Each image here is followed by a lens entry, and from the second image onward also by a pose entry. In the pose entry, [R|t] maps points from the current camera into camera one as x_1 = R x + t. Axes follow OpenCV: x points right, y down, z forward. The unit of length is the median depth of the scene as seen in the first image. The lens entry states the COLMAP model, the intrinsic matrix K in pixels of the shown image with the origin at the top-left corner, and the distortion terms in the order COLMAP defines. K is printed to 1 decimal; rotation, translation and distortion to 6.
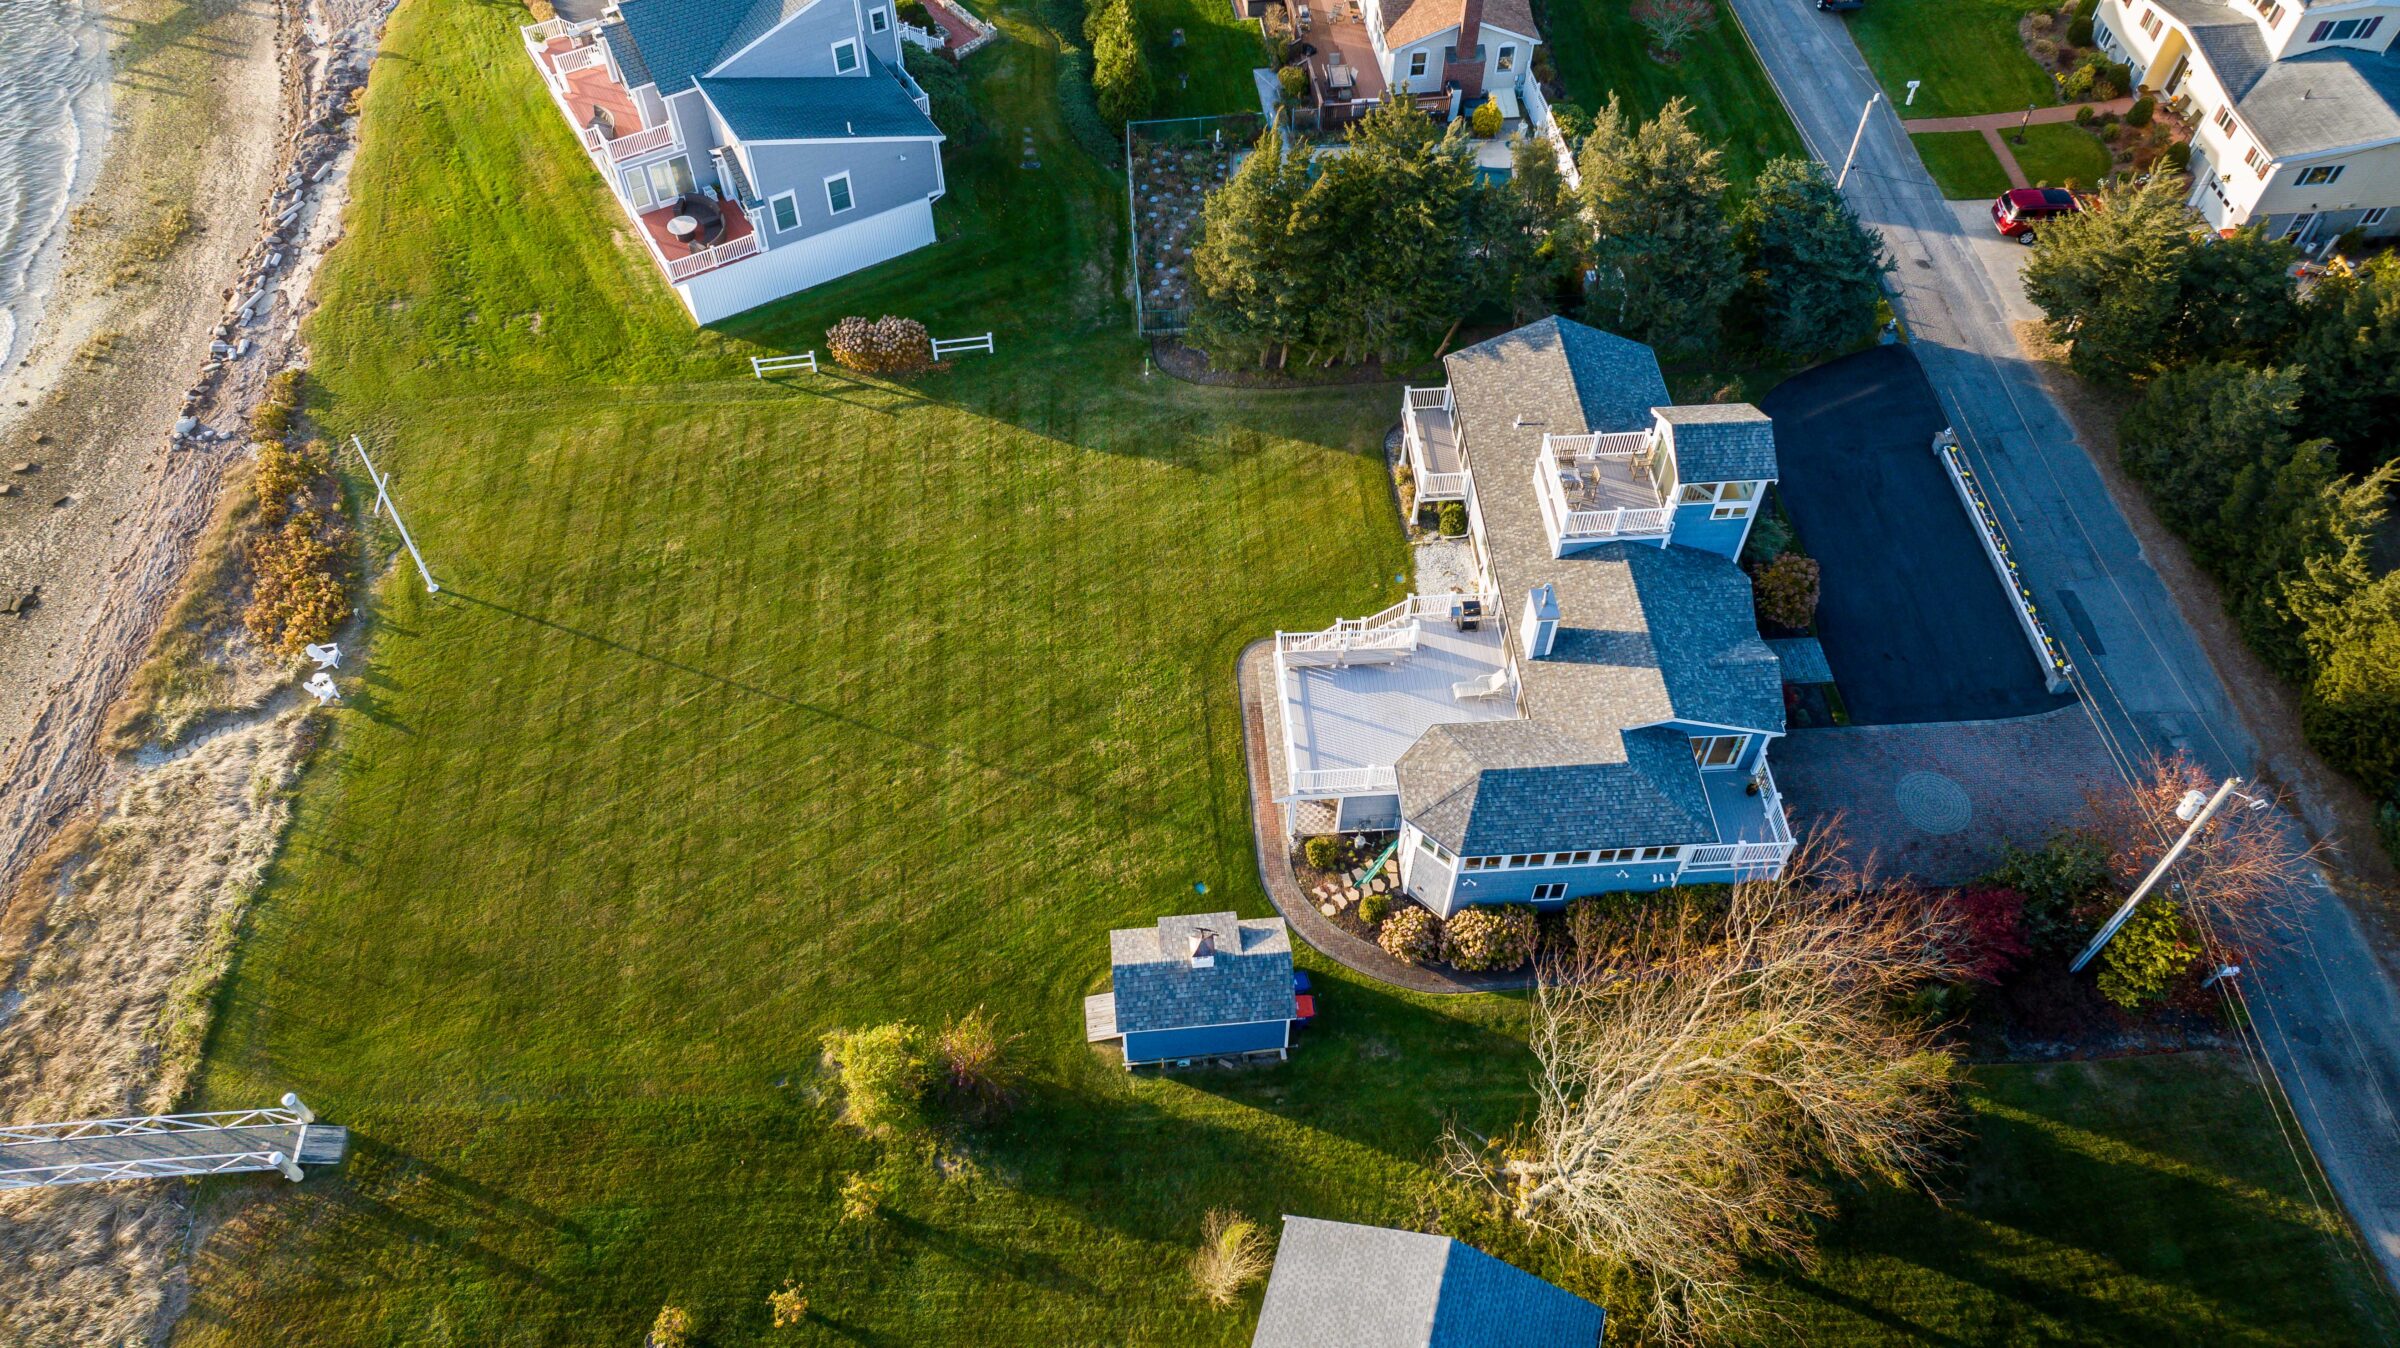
lens RADIAL K [[1682.4, 0, 1208.0], [0, 1682.4, 672.4], [0, 0, 1]] dist [-0.018884, 0.005130]
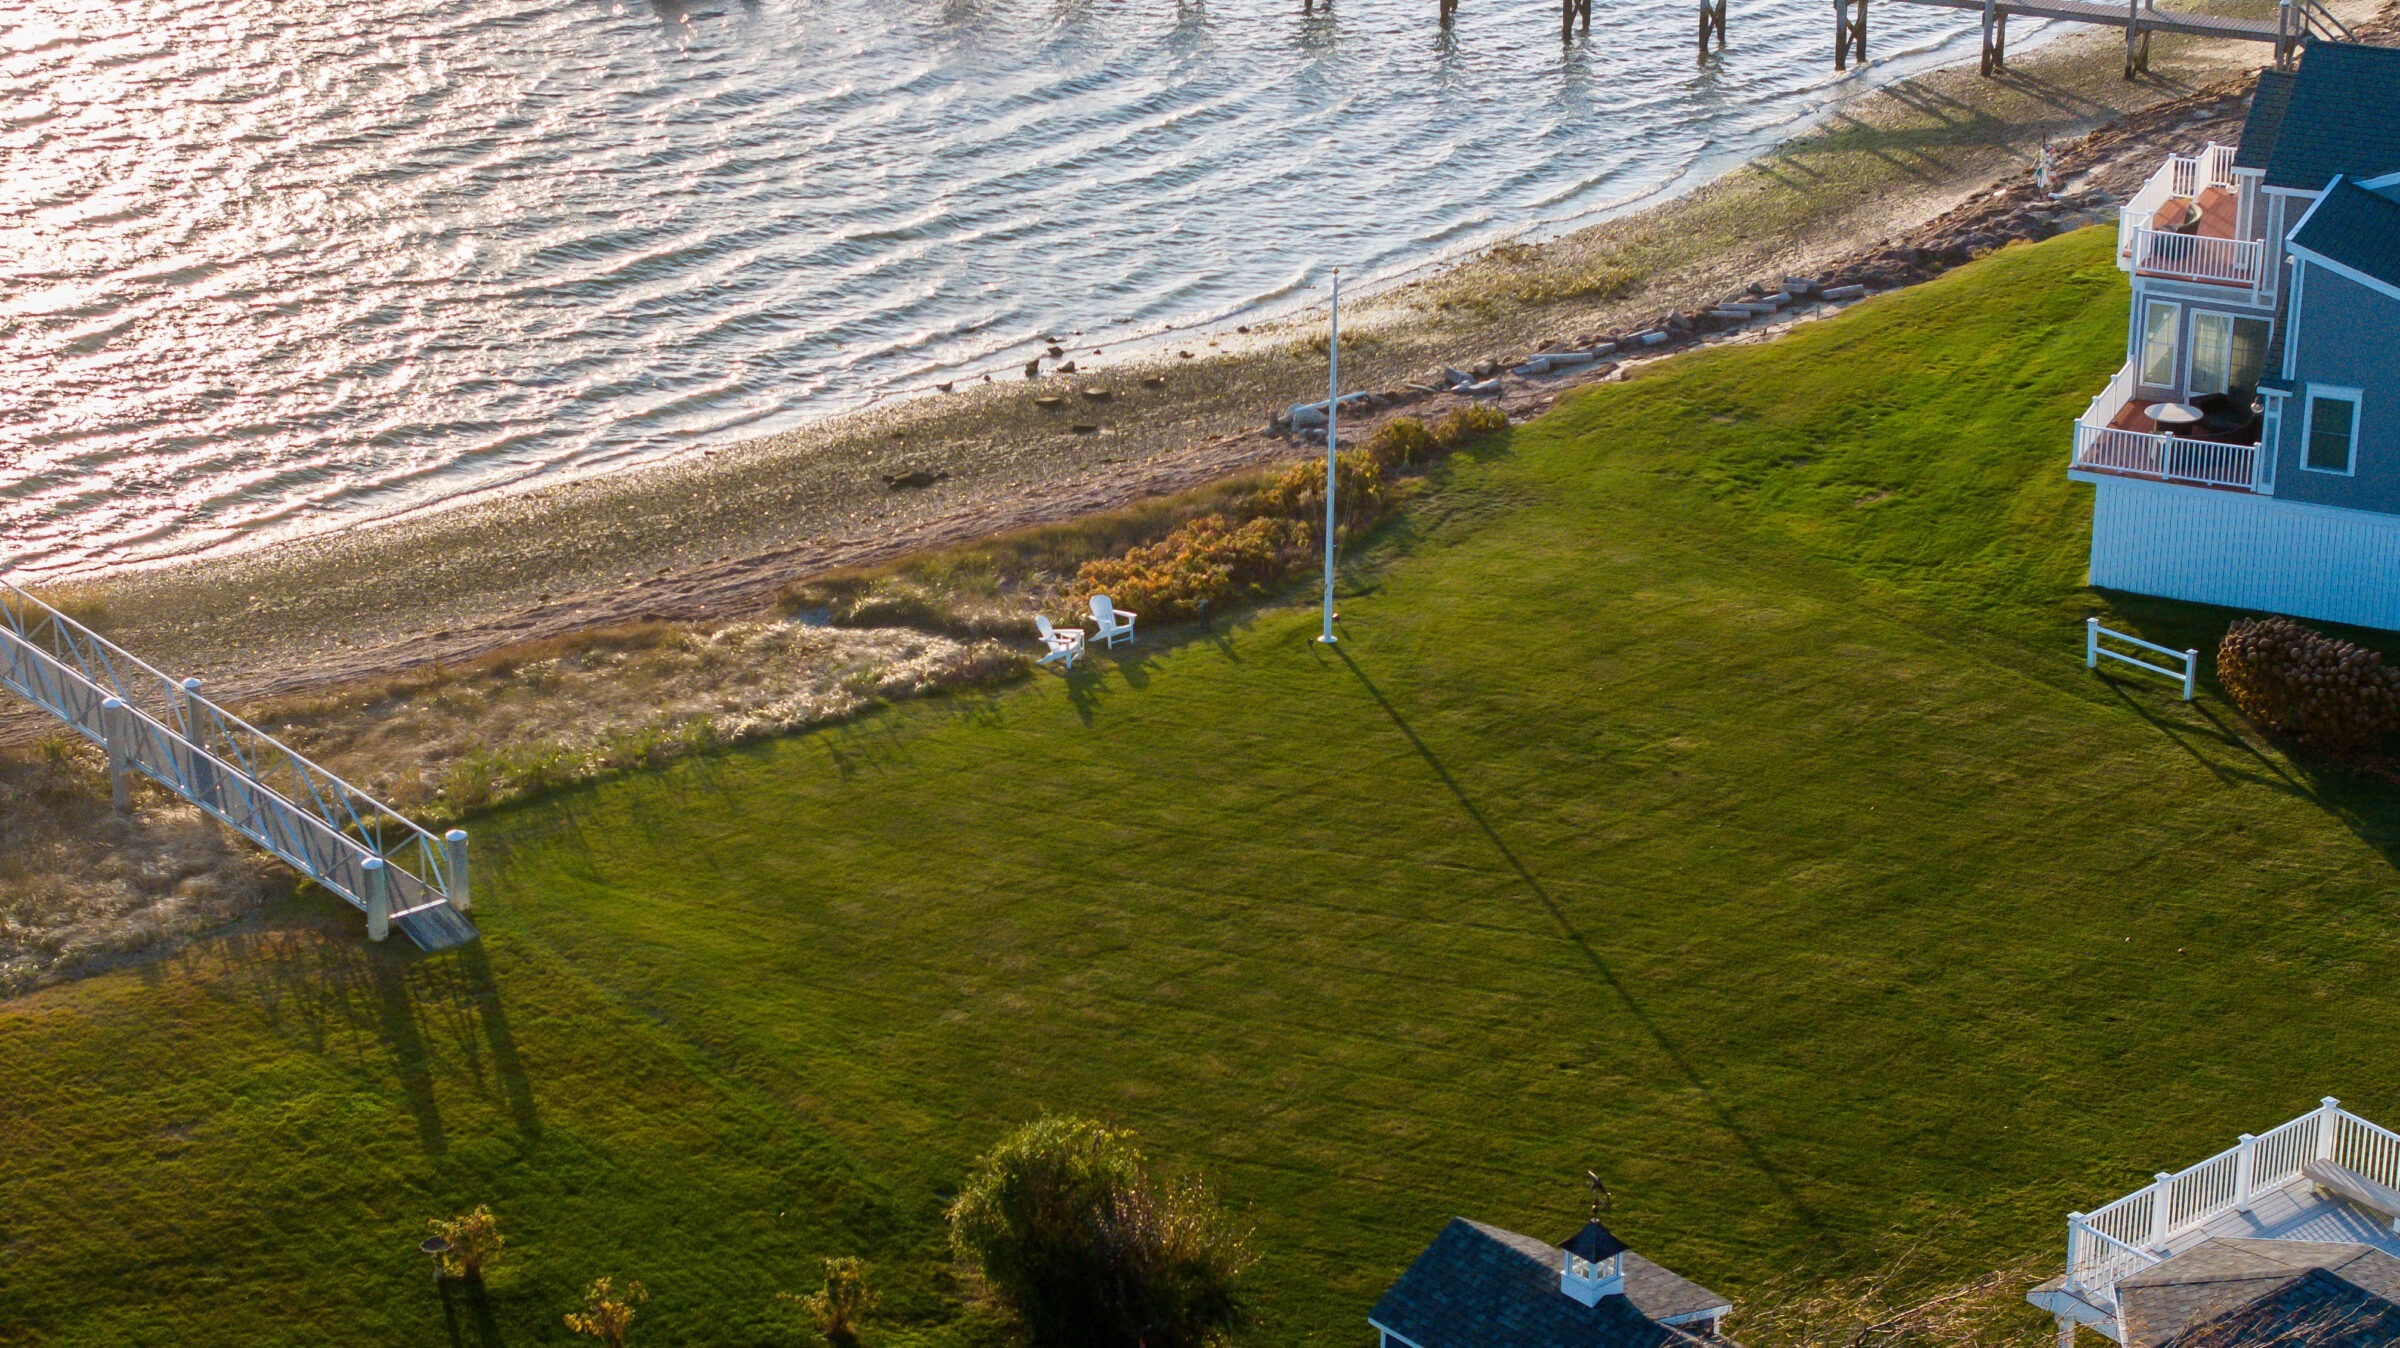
lens RADIAL K [[4822.3, 0, 1169.0], [0, 4822.3, 745.1], [0, 0, 1]] dist [-0.164672, 0.877596]
pose [[0.578958, 0.306180, -0.755686, 0.702201], [-0.636019, 0.749515, -0.183597, 0.294453], [0.510184, 0.586925, 0.628674, 0.000802]]
